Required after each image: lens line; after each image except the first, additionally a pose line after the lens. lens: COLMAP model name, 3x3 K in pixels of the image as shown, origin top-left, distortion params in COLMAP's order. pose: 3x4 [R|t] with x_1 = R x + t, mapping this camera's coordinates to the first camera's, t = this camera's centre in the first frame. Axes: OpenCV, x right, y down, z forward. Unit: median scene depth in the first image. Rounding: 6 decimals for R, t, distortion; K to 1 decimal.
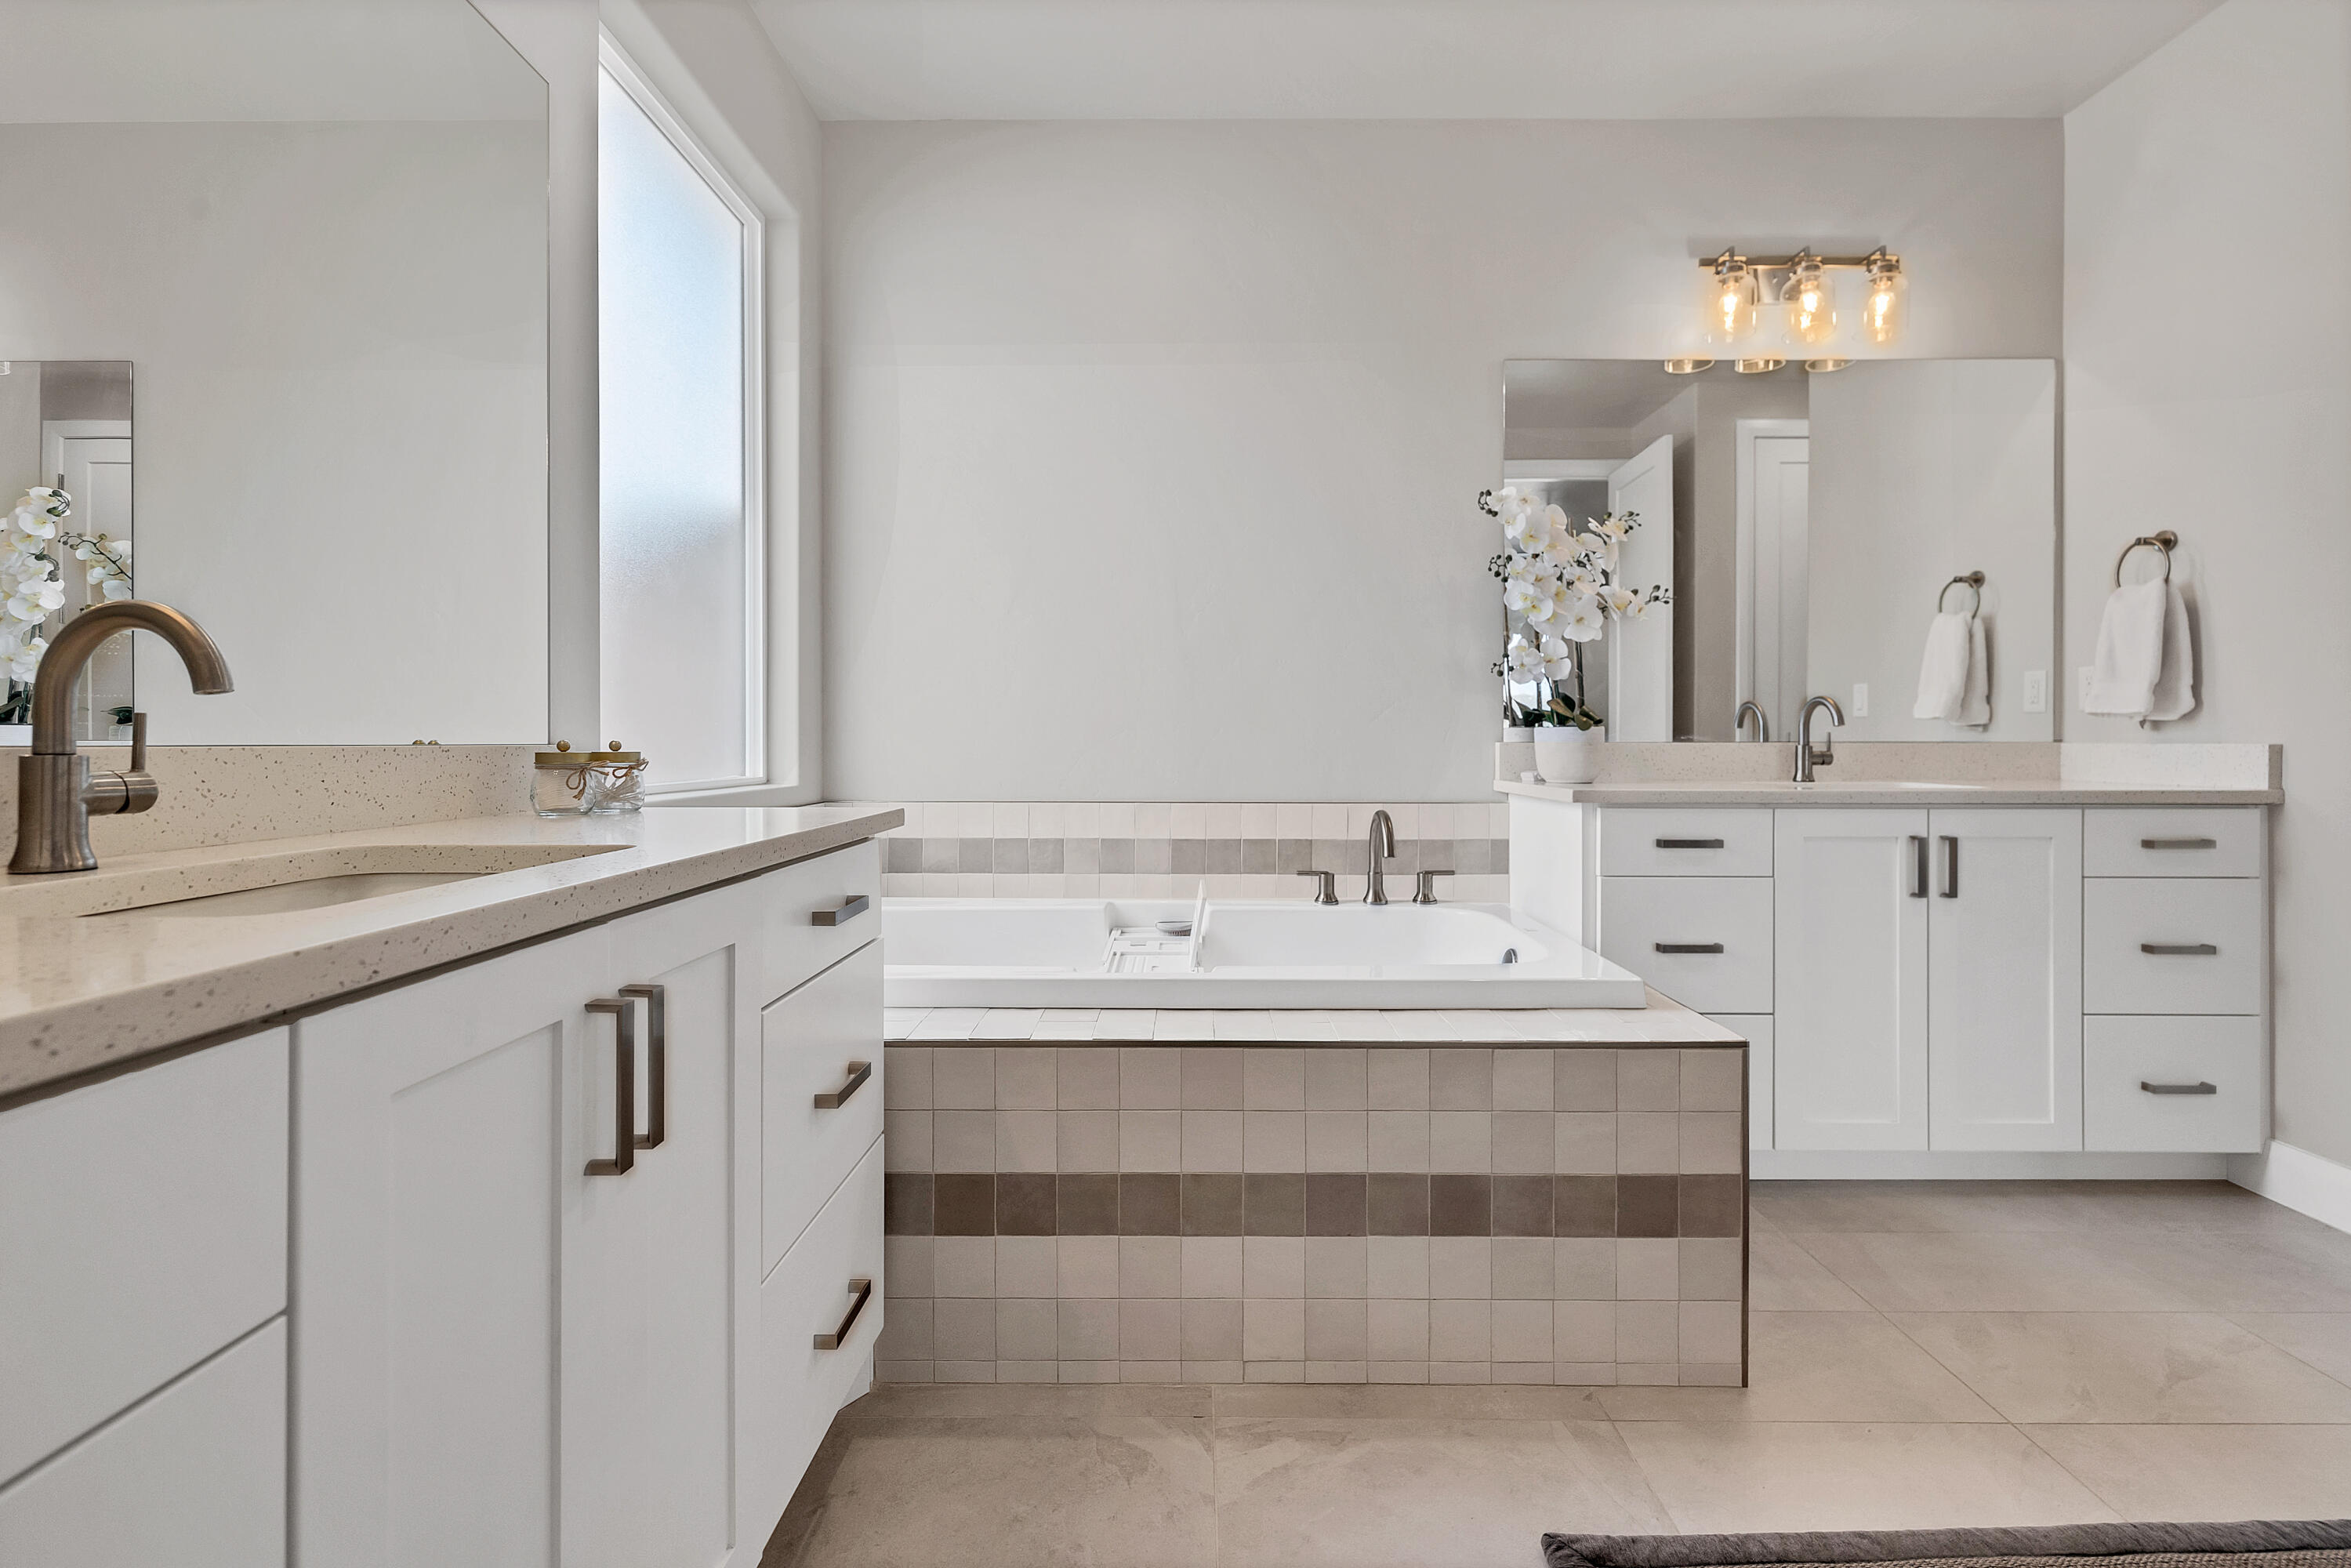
lens RADIAL K [[1013.7, 0, 1182.5], [0, 1013.7, 759.2], [0, 0, 1]] dist [0.002613, -0.000398]
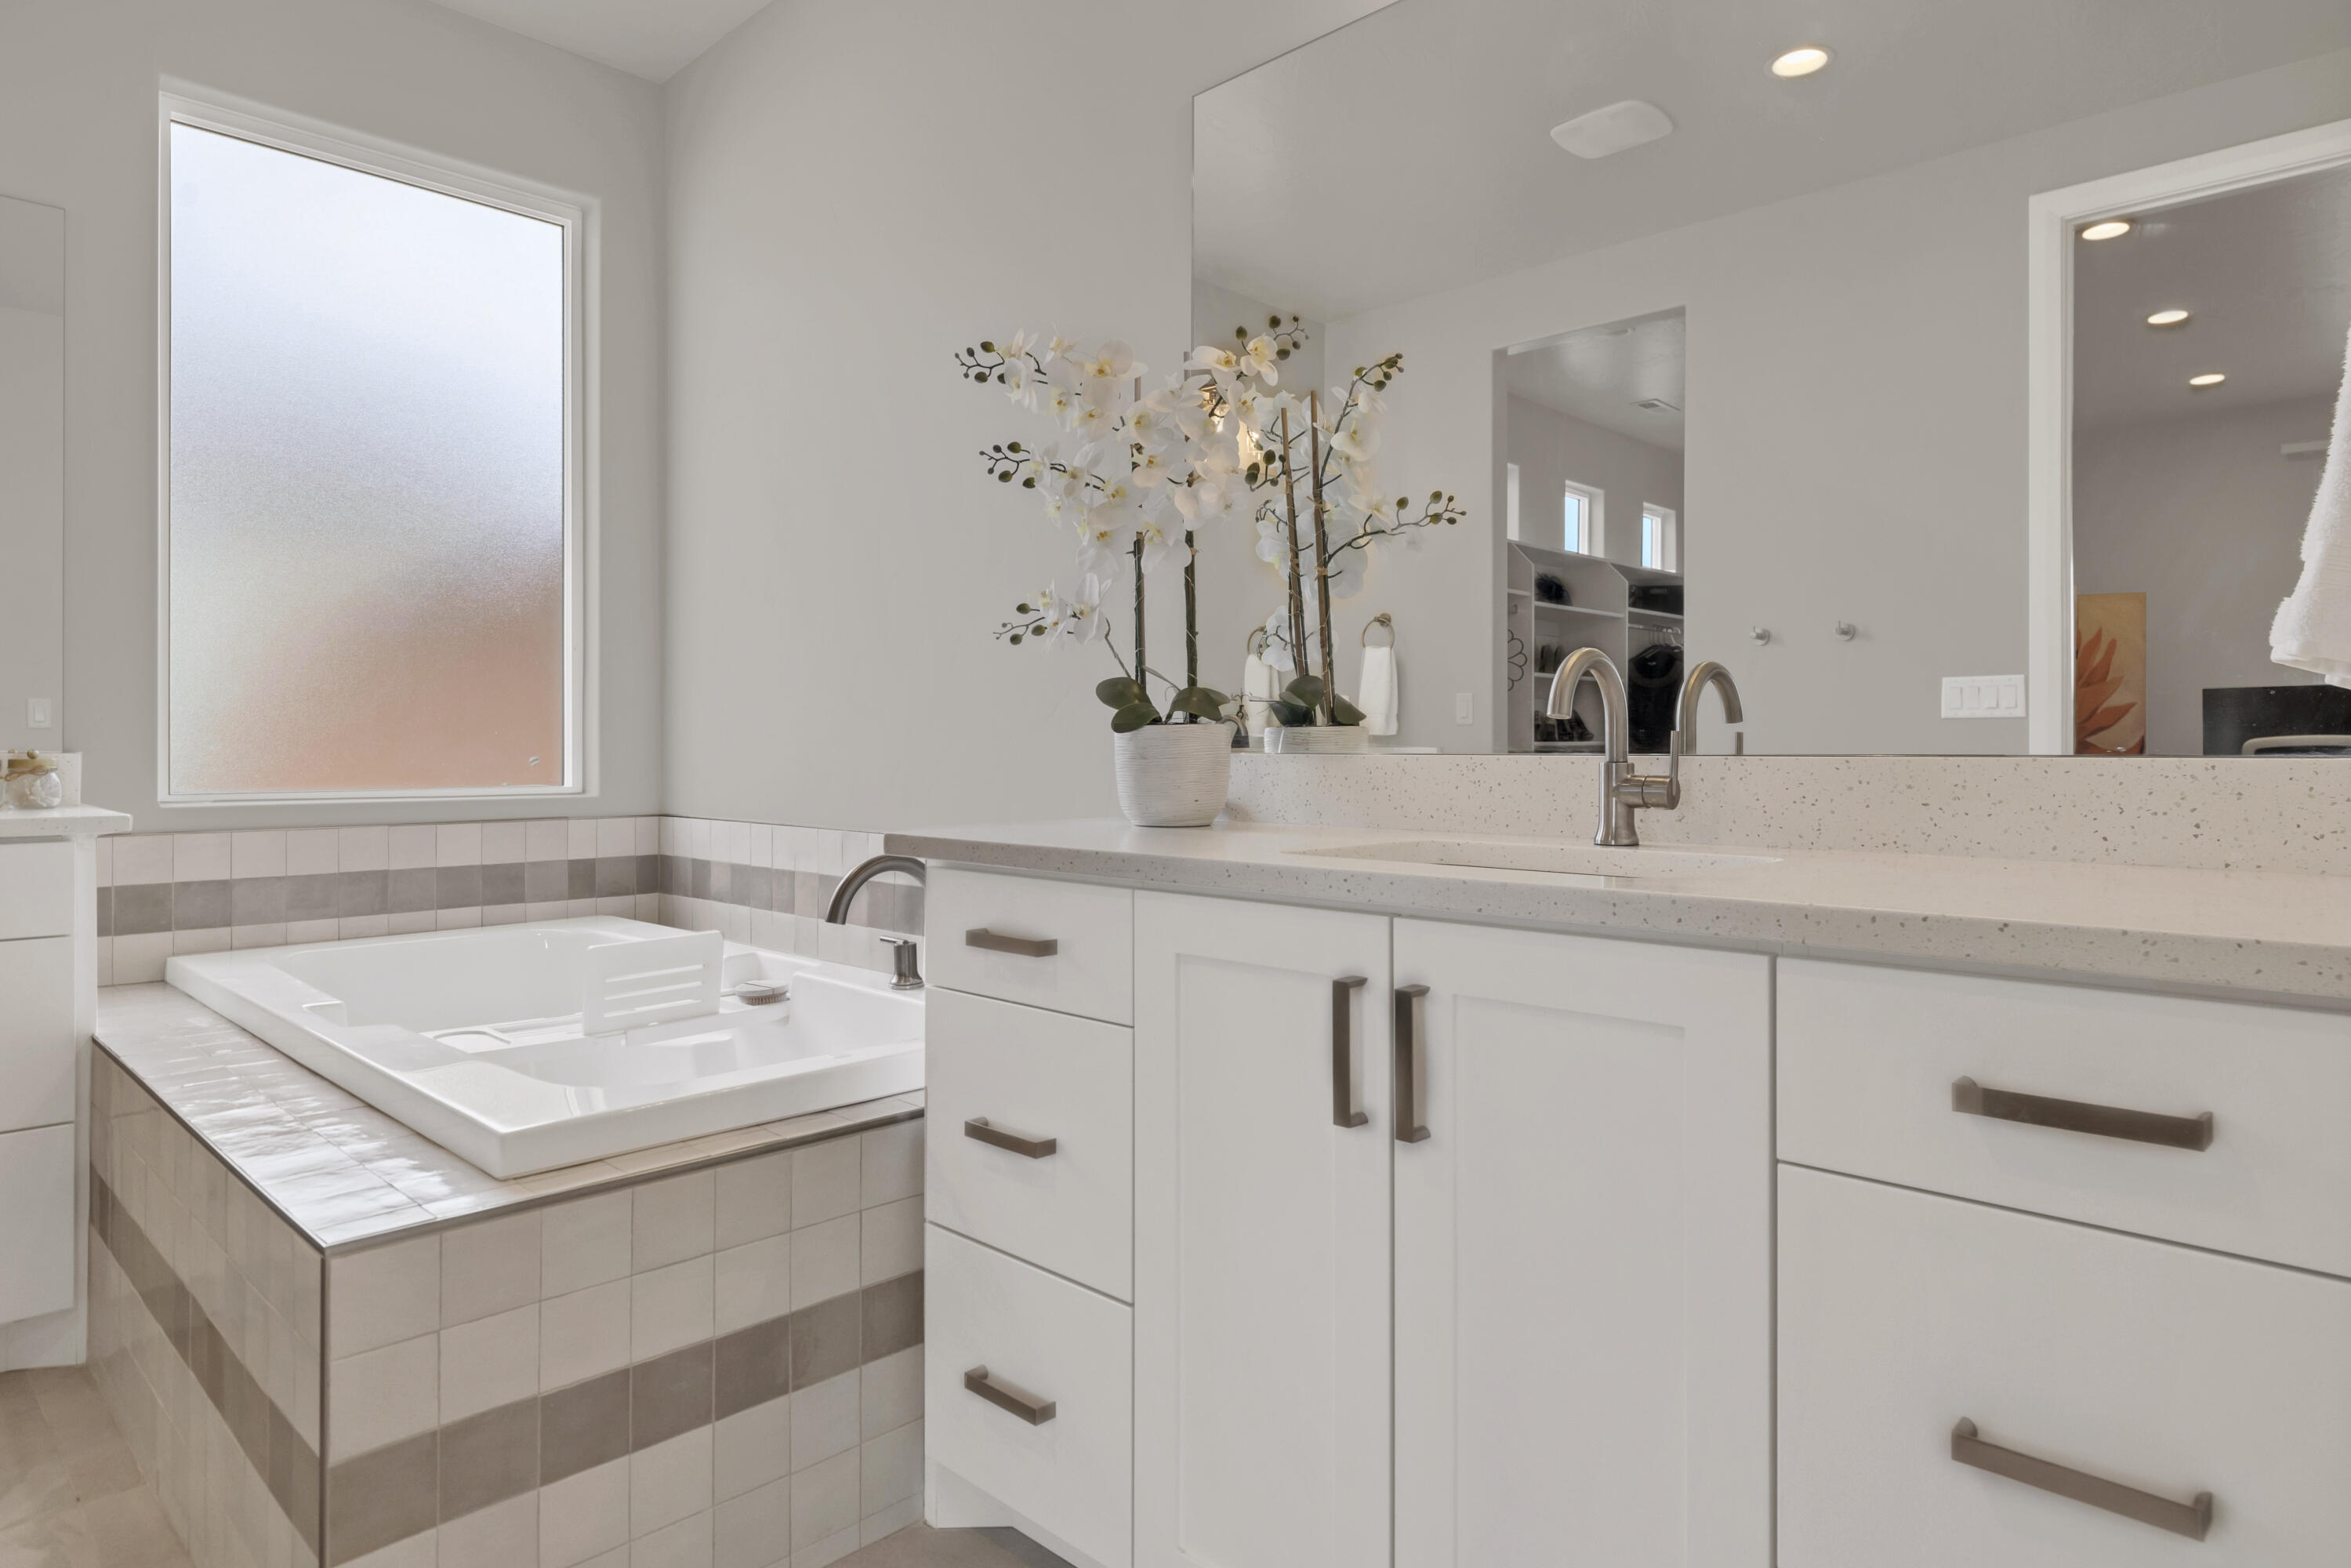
lens RADIAL K [[1323.4, 0, 1176.3], [0, 1323.4, 774.6], [0, 0, 1]] dist [0.002546, 0.000095]
pose [[0.727477, 0.013172, -0.686006, 1.039342], [-0.012849, 0.999902, 0.005573, -0.010653], [0.686012, 0.004760, 0.727575, 0.549068]]
